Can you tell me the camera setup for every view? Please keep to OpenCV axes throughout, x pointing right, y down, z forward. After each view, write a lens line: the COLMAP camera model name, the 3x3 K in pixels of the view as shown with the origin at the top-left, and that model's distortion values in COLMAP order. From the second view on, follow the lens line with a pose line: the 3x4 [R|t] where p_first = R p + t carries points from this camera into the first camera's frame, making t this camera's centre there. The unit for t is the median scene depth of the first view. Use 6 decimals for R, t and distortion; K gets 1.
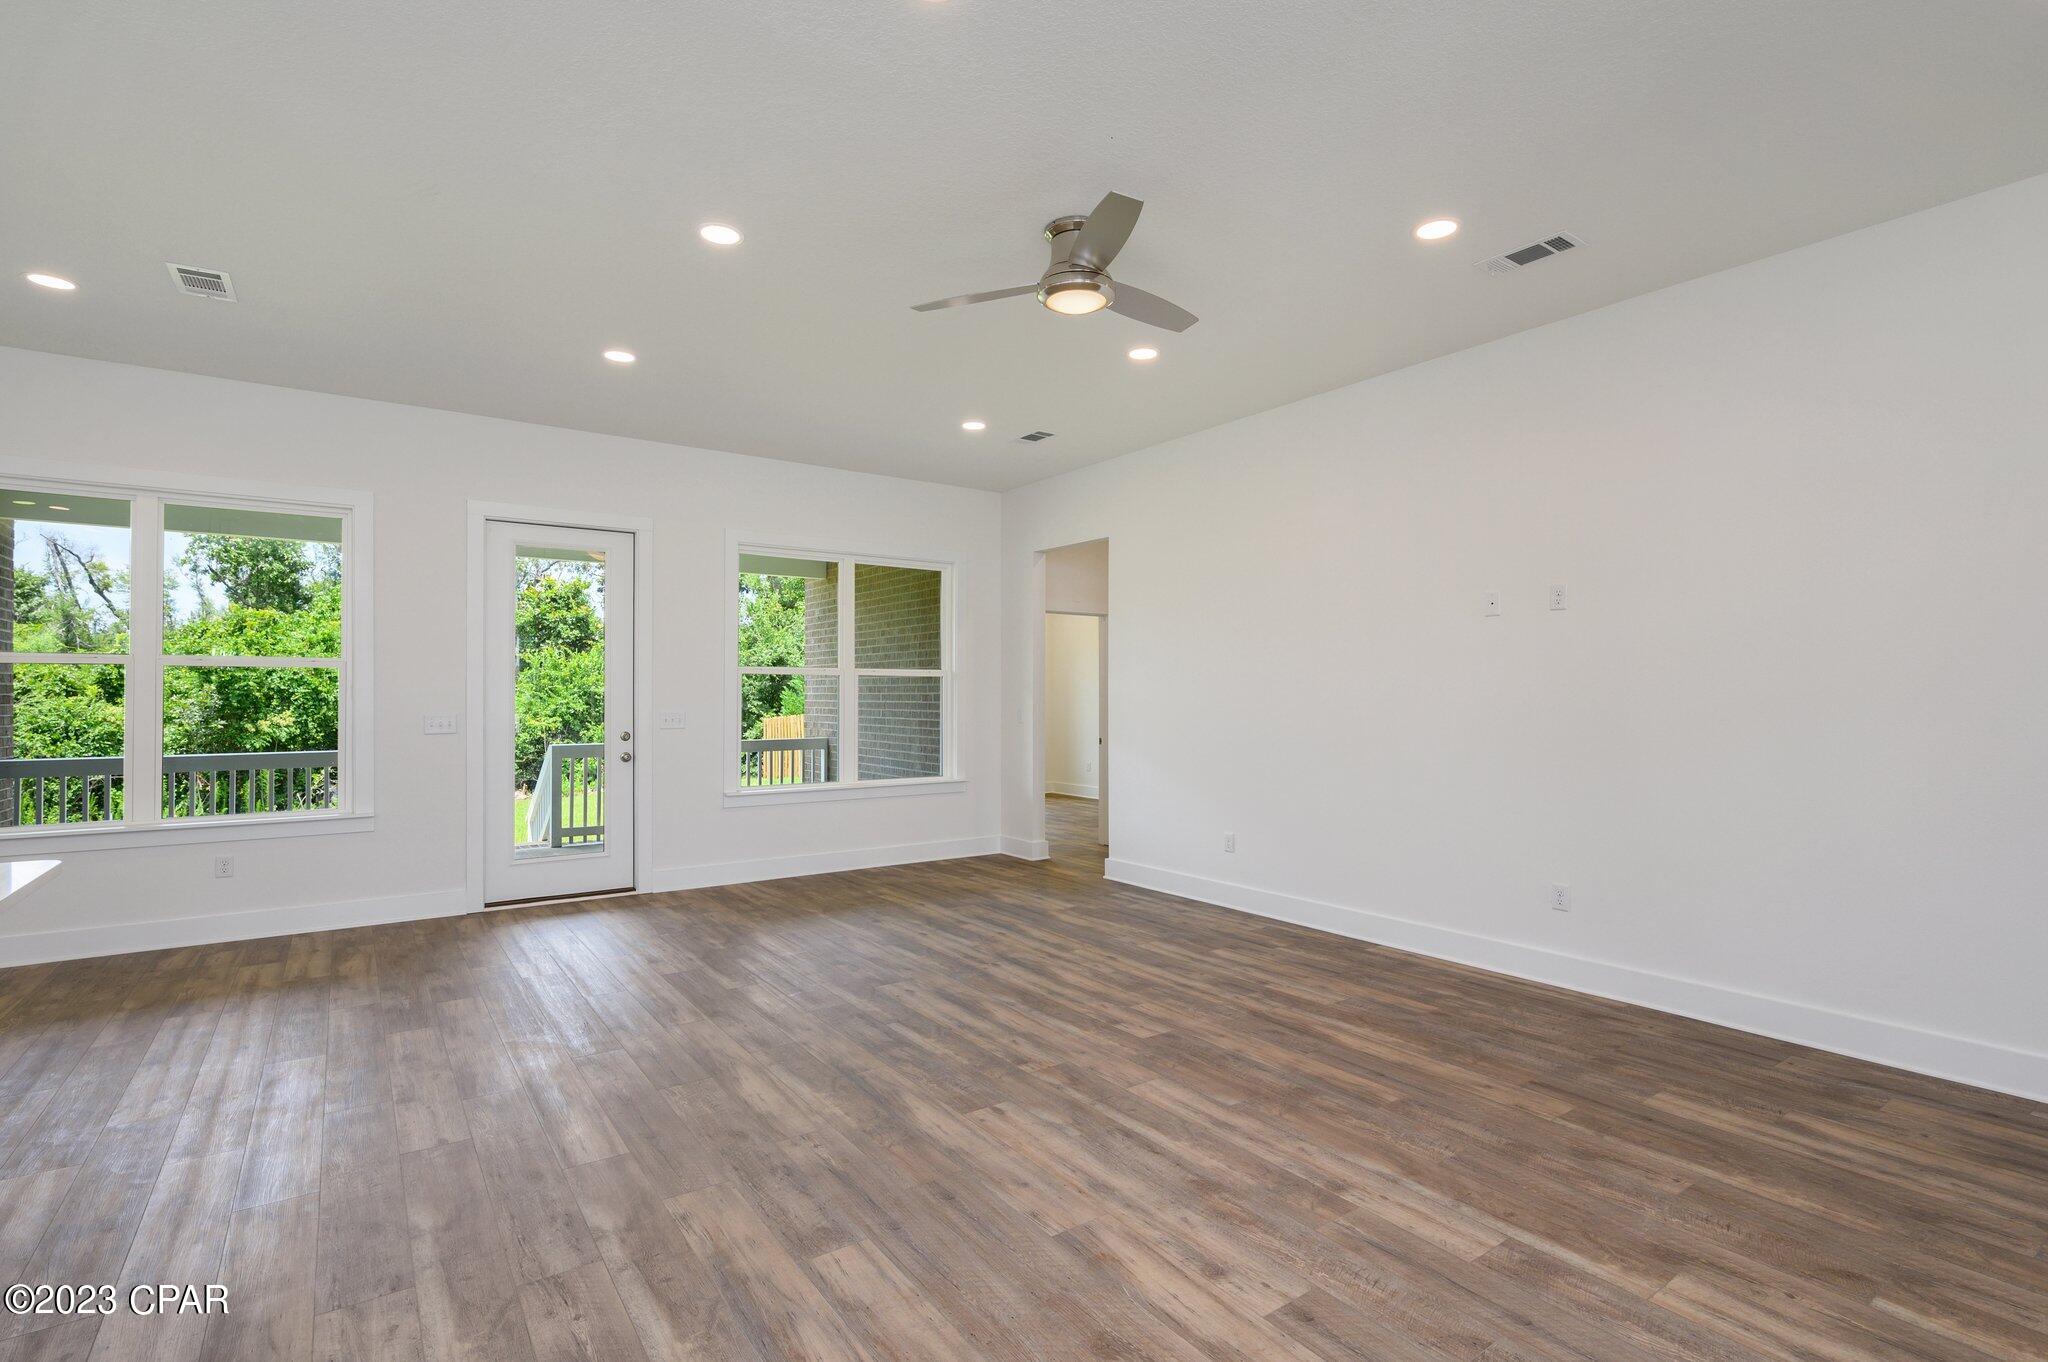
lens RADIAL K [[966.6, 0, 1031.1], [0, 966.6, 688.0], [0, 0, 1]] dist [-0.000691, -0.000111]
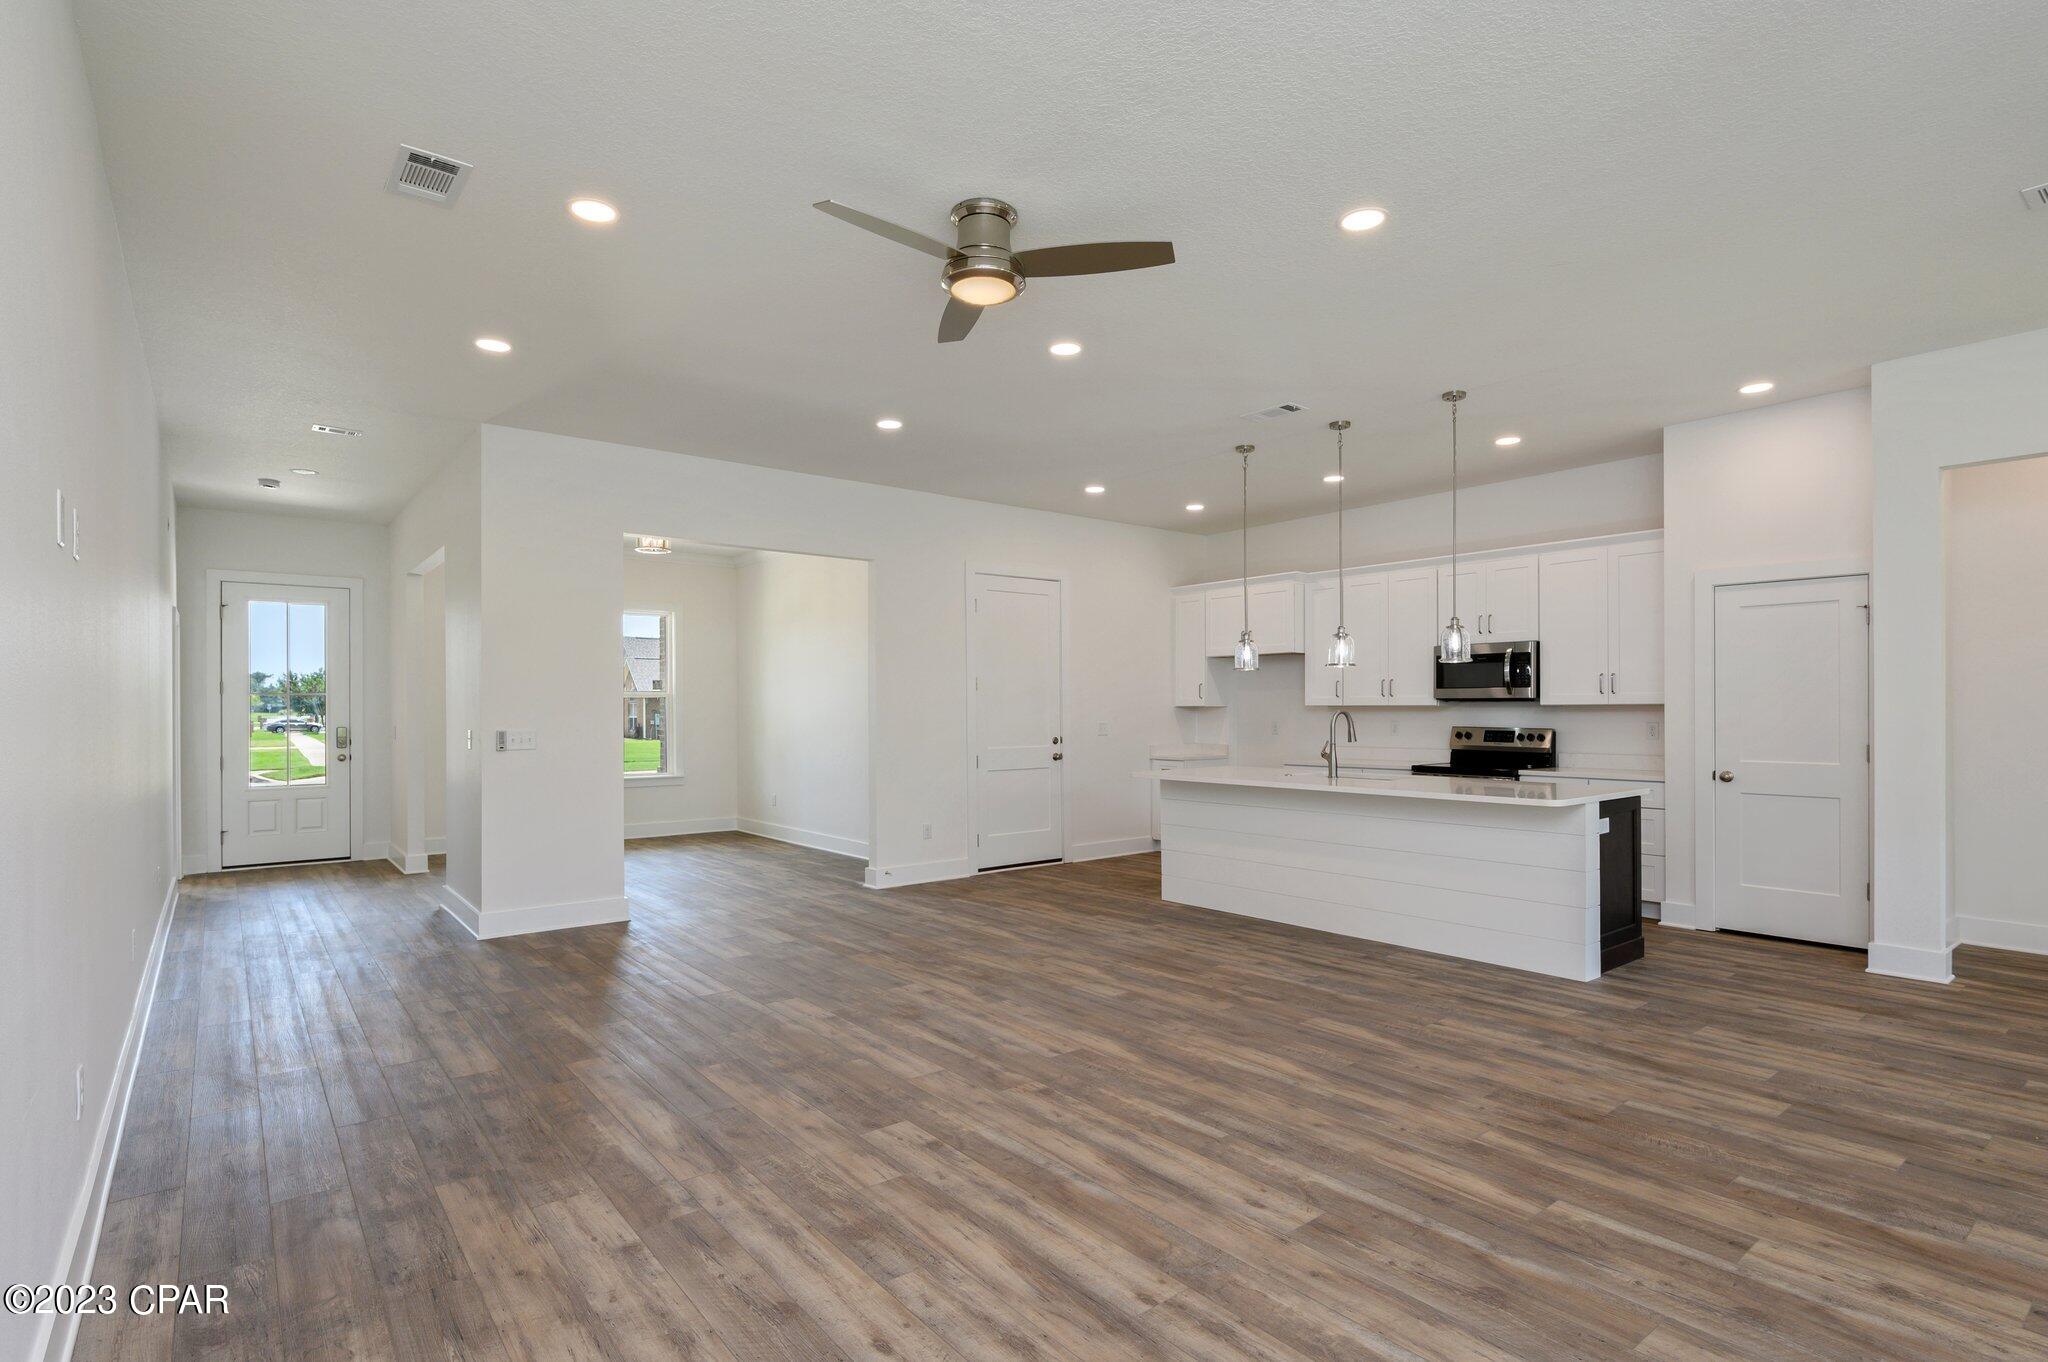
lens RADIAL K [[1006.6, 0, 1024.5], [0, 1006.6, 709.4], [0, 0, 1]] dist [-0.003982, -0.000268]
pose [[-0.998617, 0.005081, -0.052320, 0.032889], [0.005506, 0.999953, -0.007983, 0.006643], [0.052277, -0.008260, -0.998598, 1.082848]]
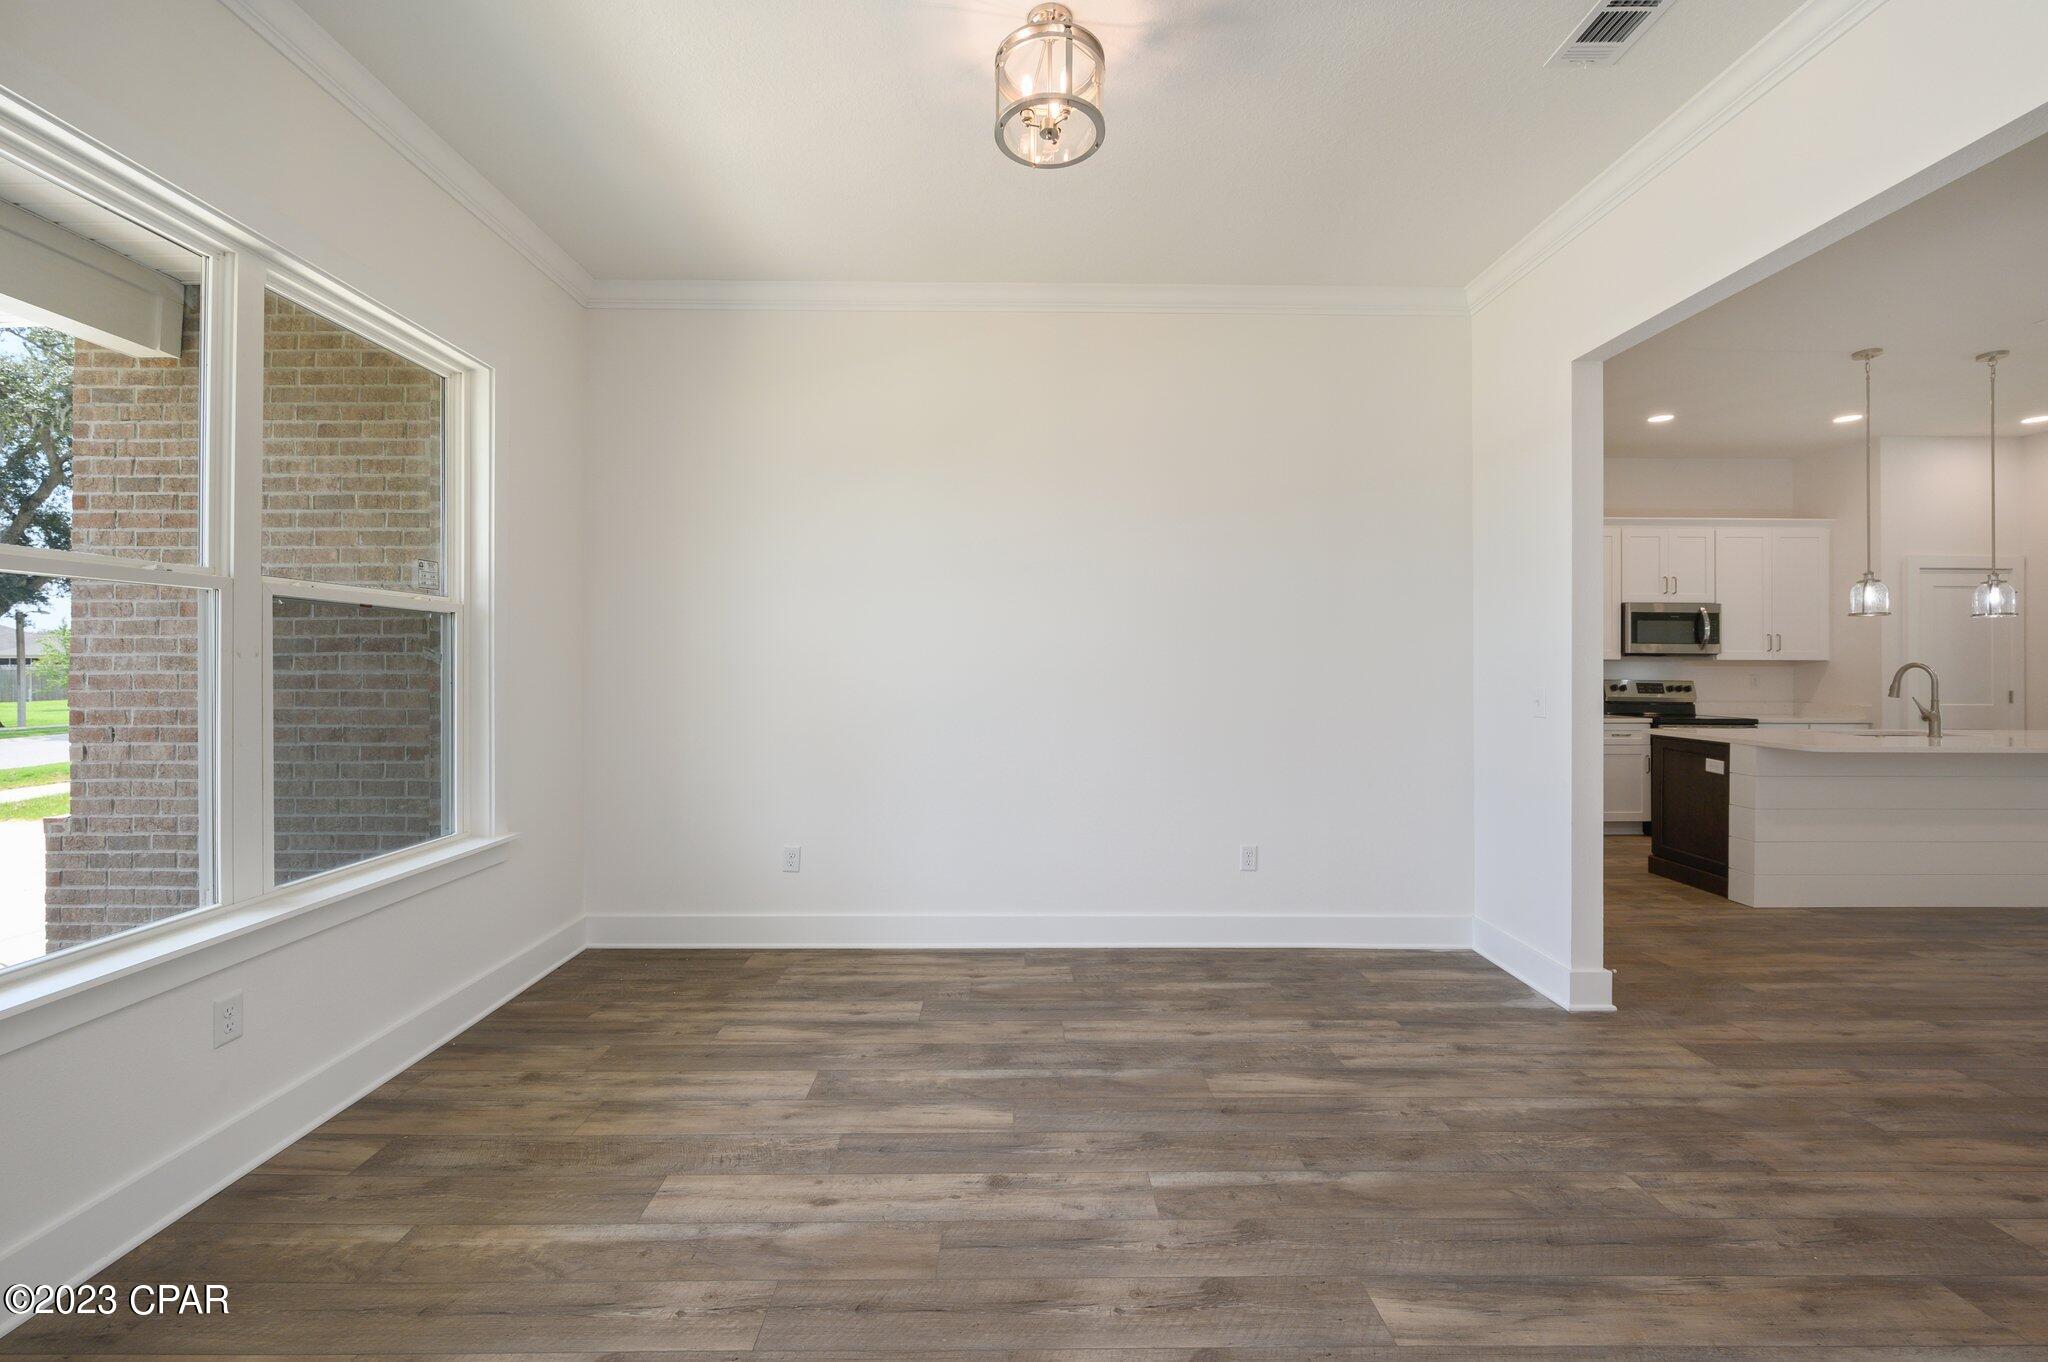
lens RADIAL K [[829.9, 0, 1016.6], [0, 829.9, 659.9], [0, 0, 1]] dist [0.000713, 0.000510]
pose [[-0.573580, -0.004501, -0.819137, 0.751265], [0.003215, 0.999965, -0.007746, 0.000931], [0.819143, -0.007076, -0.573546, -0.103841]]
